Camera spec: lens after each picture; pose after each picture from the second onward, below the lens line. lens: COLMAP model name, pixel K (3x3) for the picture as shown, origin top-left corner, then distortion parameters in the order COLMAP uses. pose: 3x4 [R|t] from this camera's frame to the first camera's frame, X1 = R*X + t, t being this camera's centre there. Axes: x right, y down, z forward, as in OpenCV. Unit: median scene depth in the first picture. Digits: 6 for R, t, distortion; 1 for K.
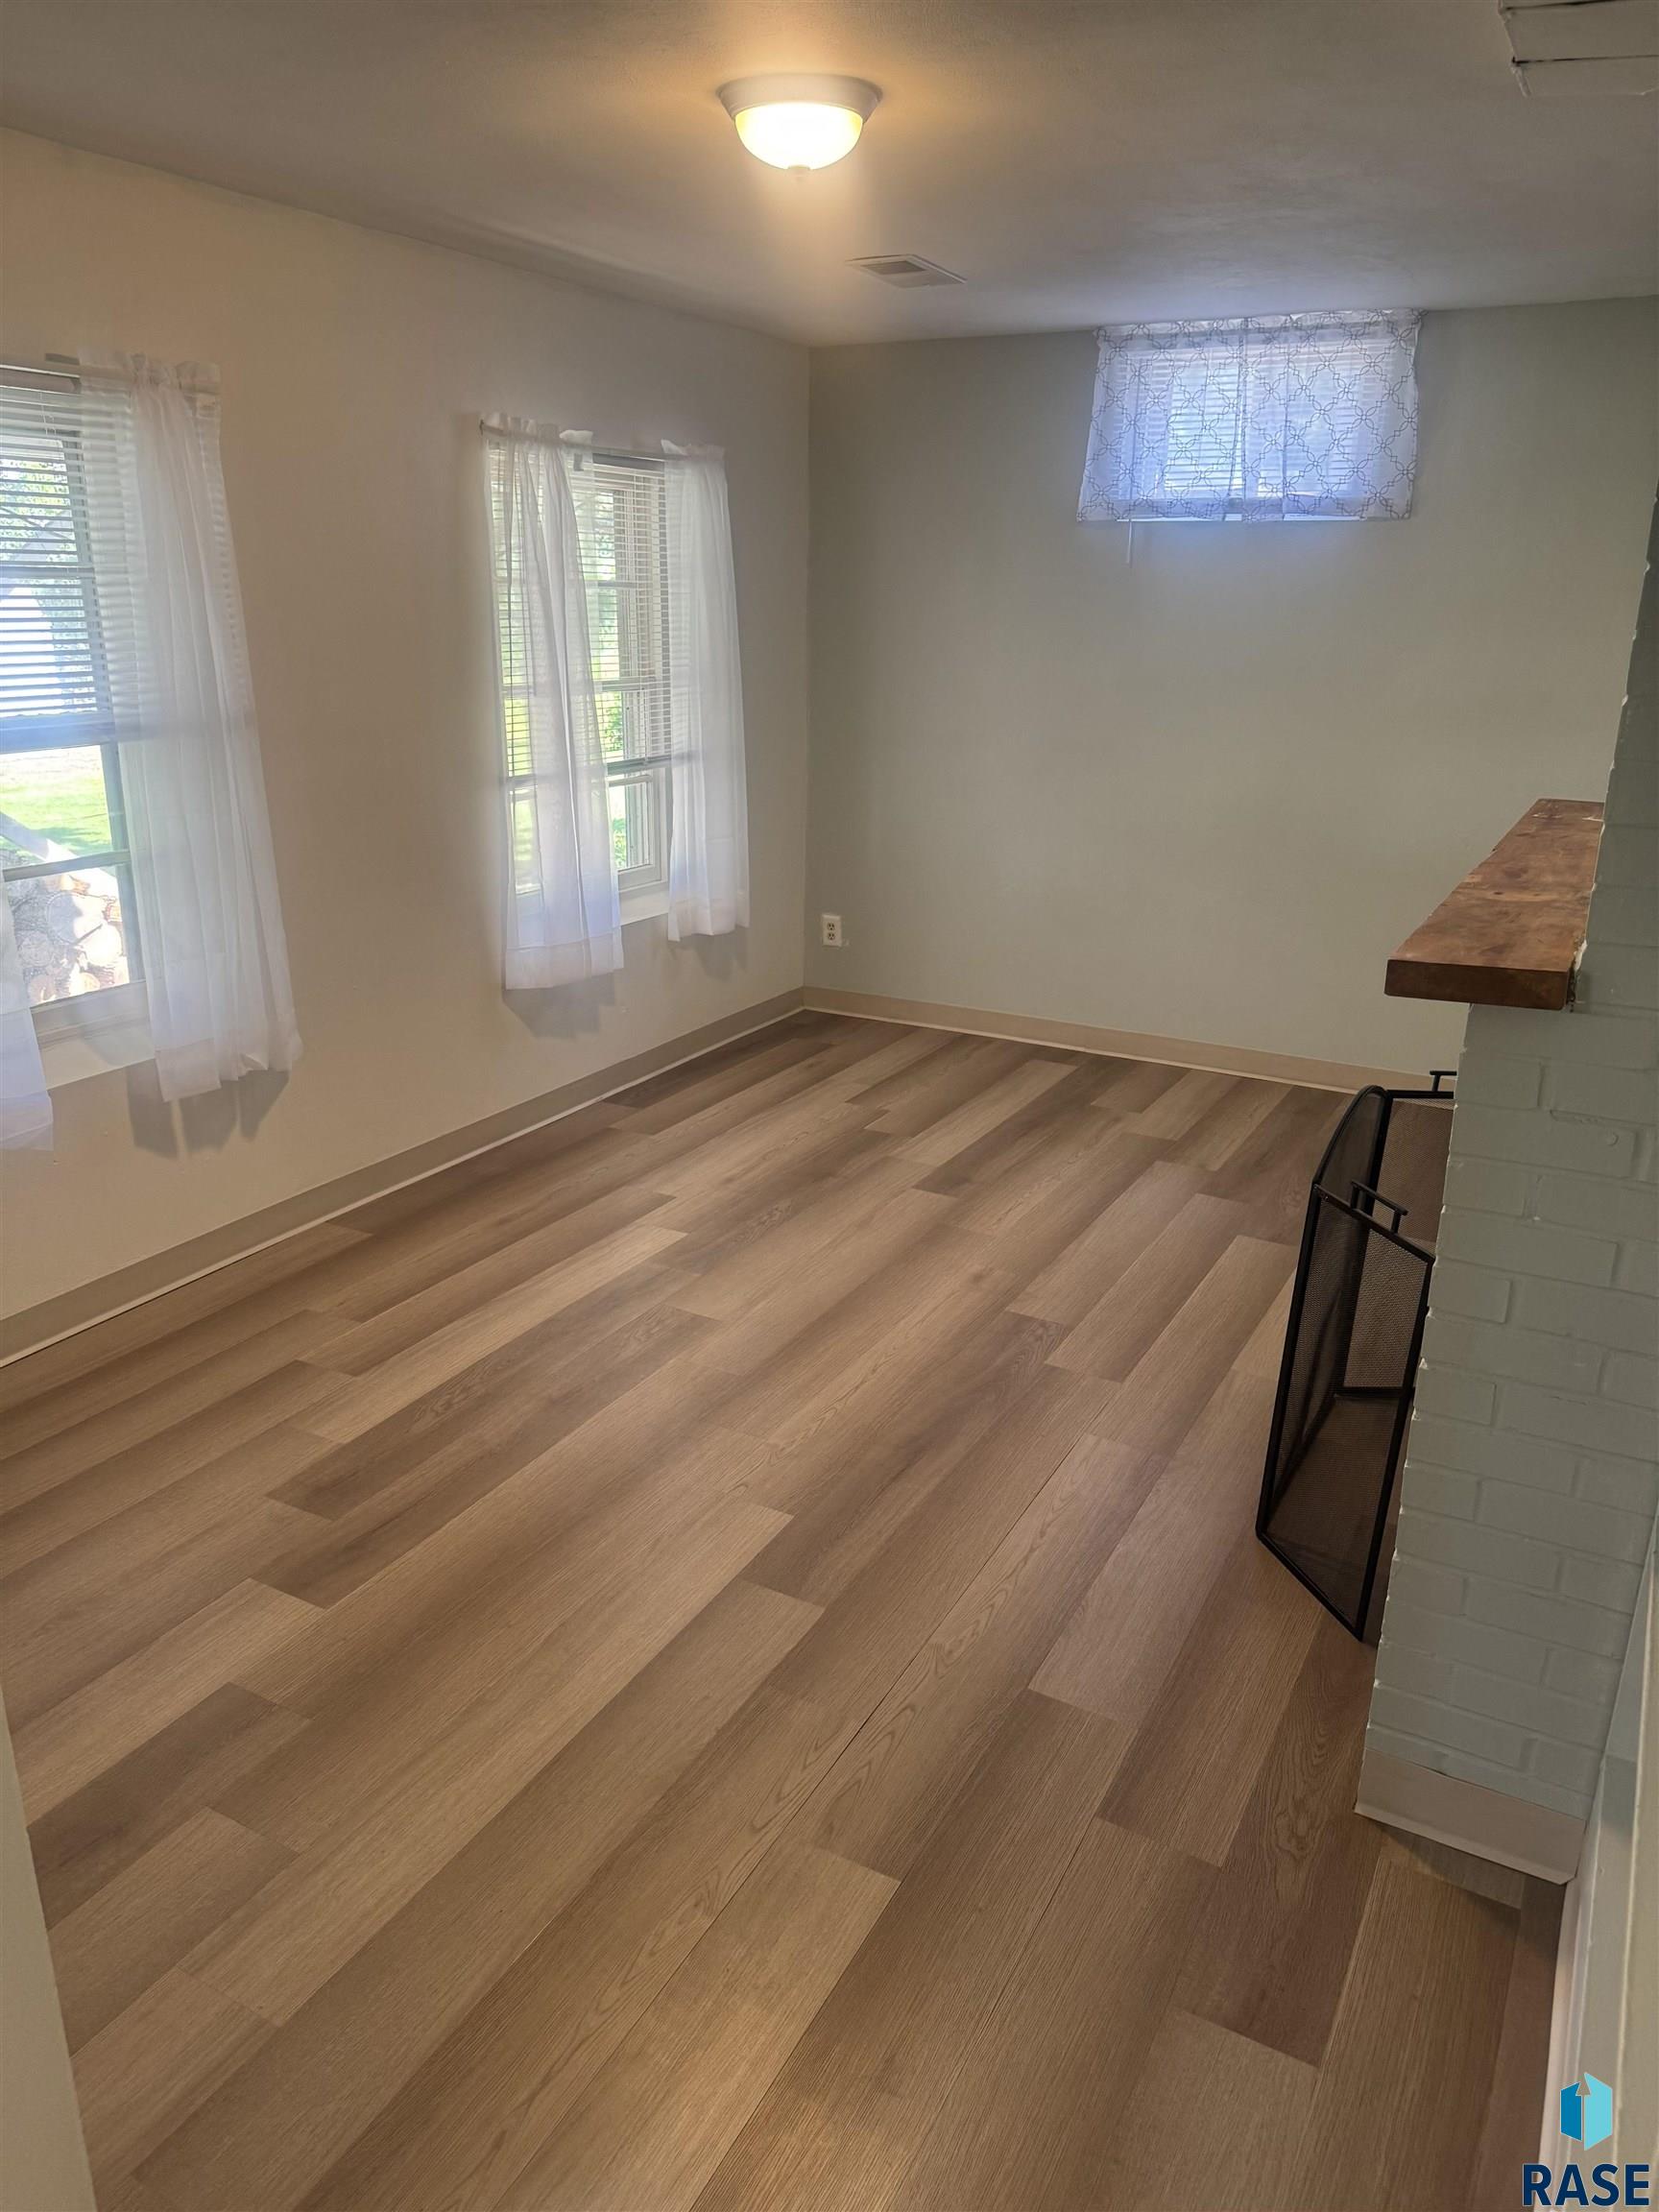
lens RADIAL K [[1552.9, 0, 831.2], [0, 1552.9, 1103.0], [0, 0, 1]] dist [-0.027715, -0.001000]
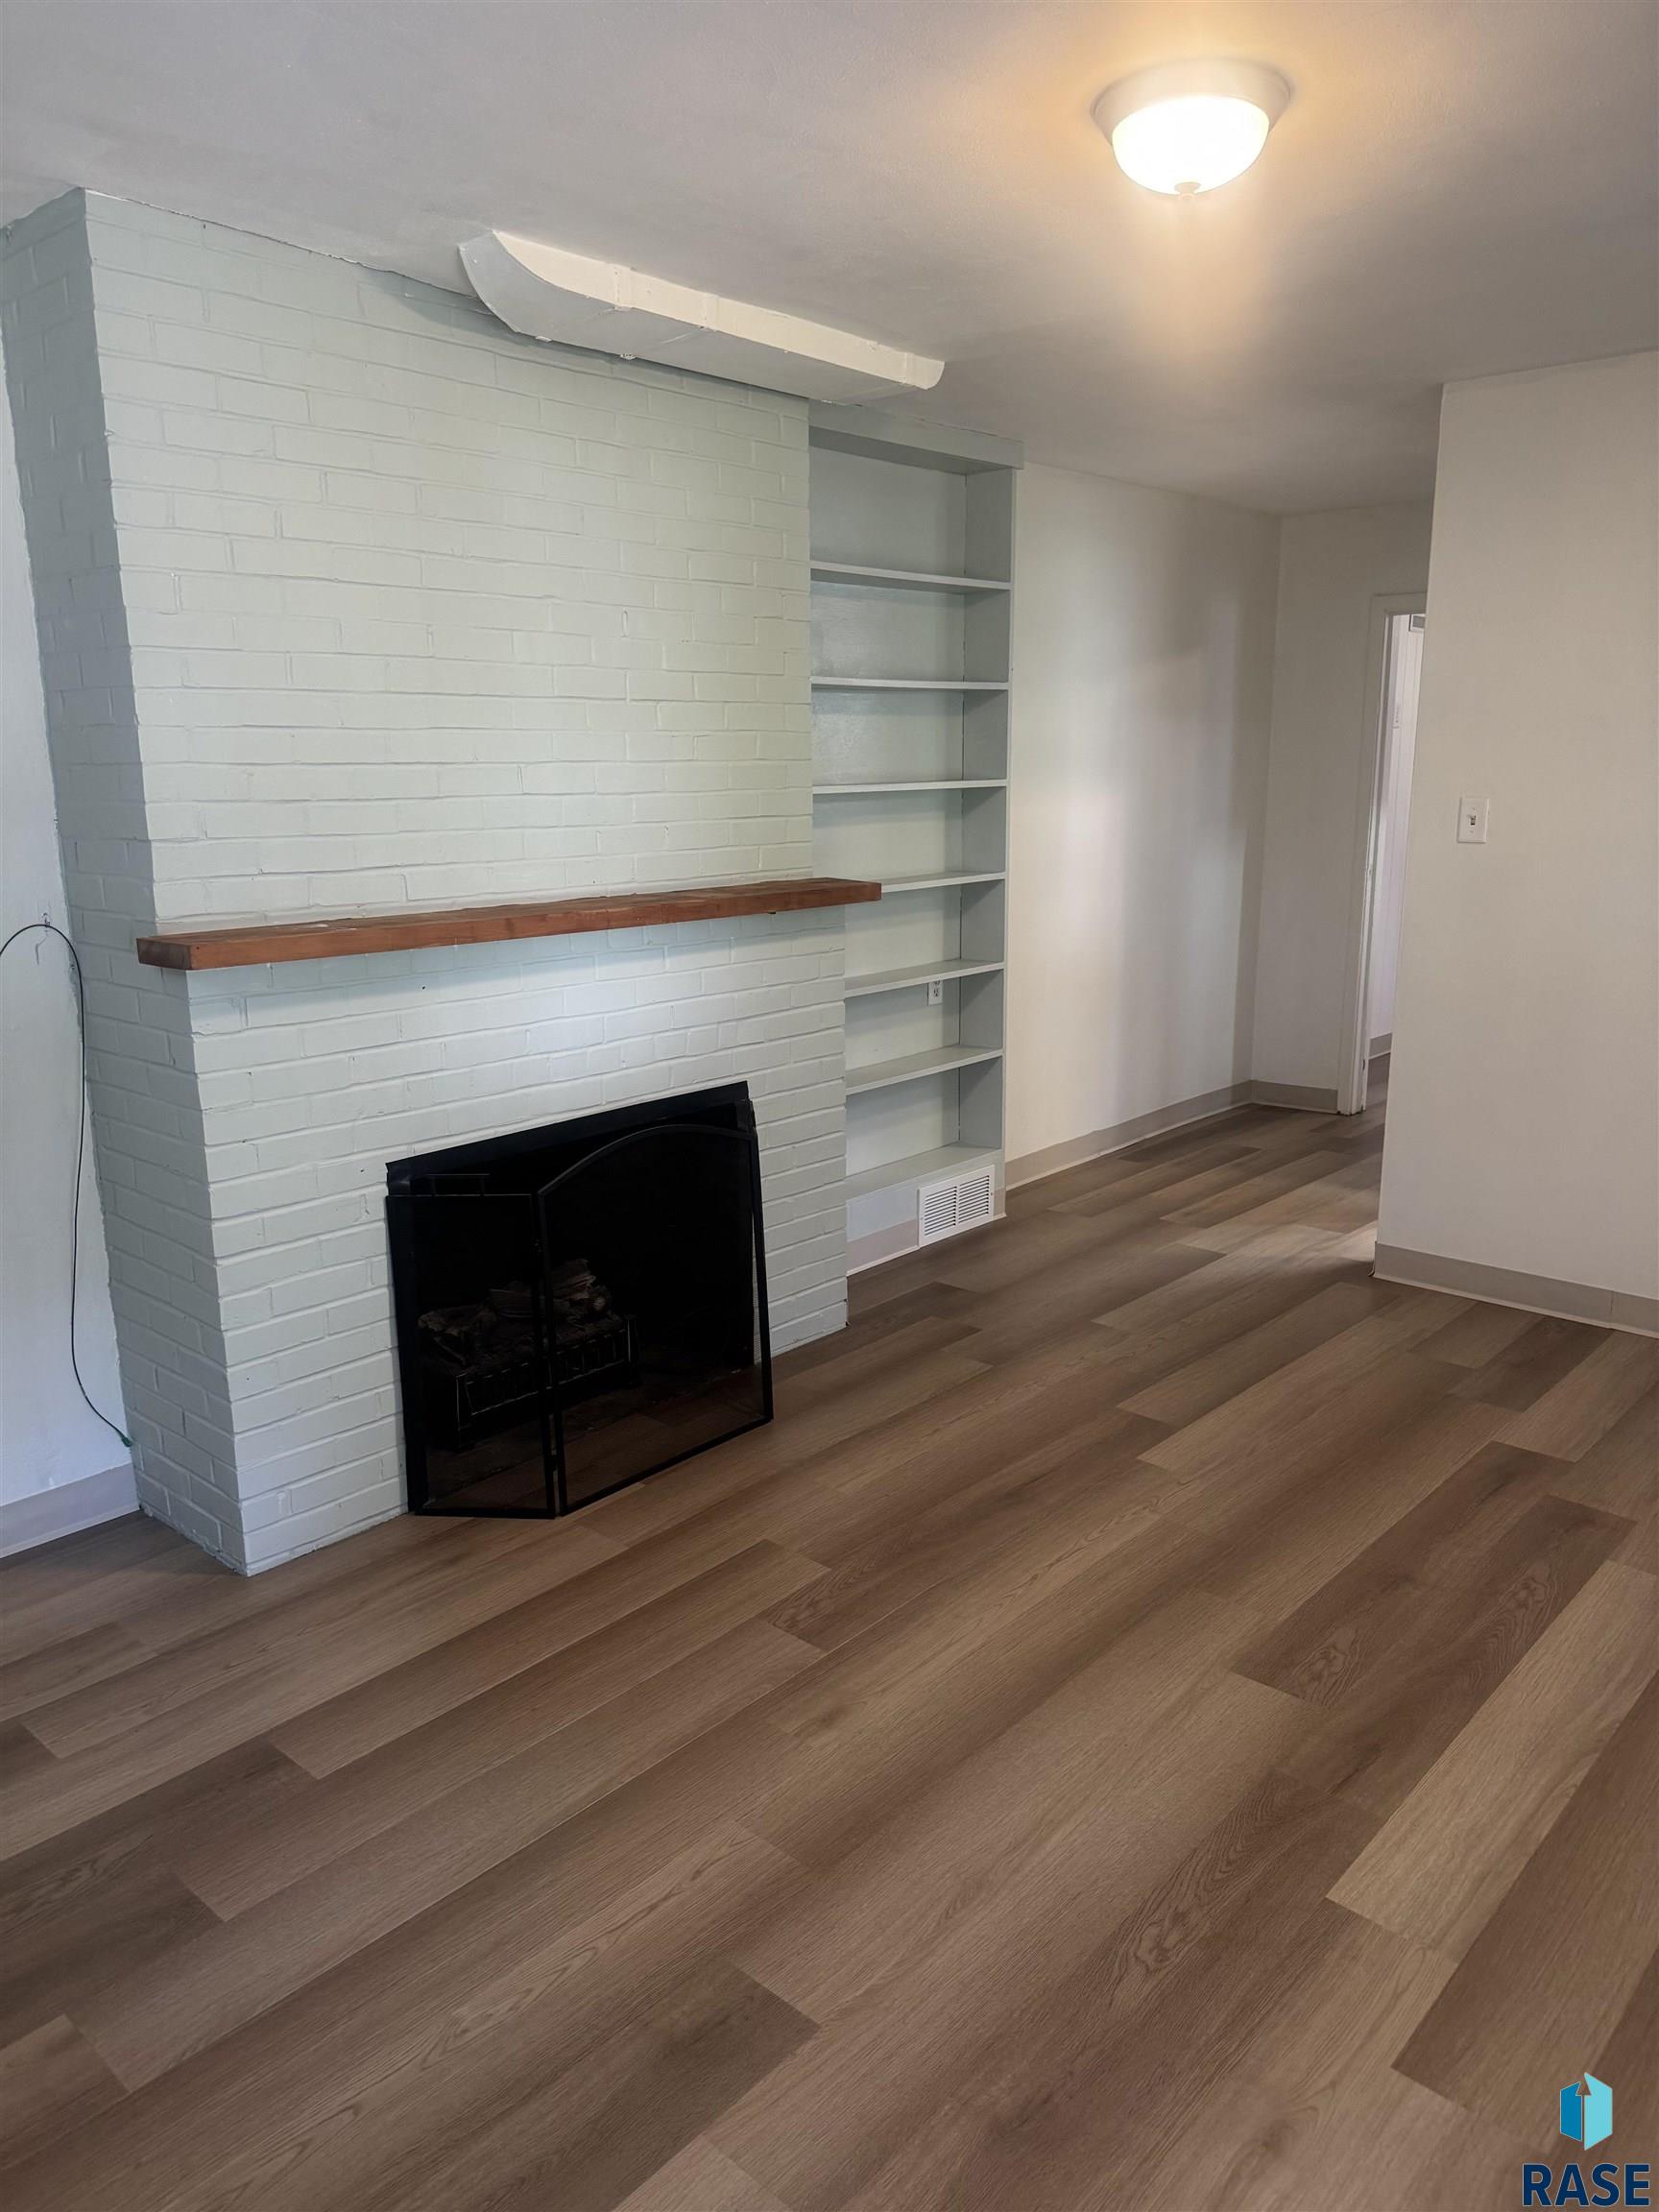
lens RADIAL K [[1552.9, 0, 828.2], [0, 1552.9, 1107.8], [0, 0, 1]] dist [-0.027715, -0.001000]
pose [[-0.972746, -0.057940, 0.224518, -0.037937], [0.063499, 0.864698, 0.498262, -0.481690], [-0.223010, 0.498939, -0.837453, 1.608072]]
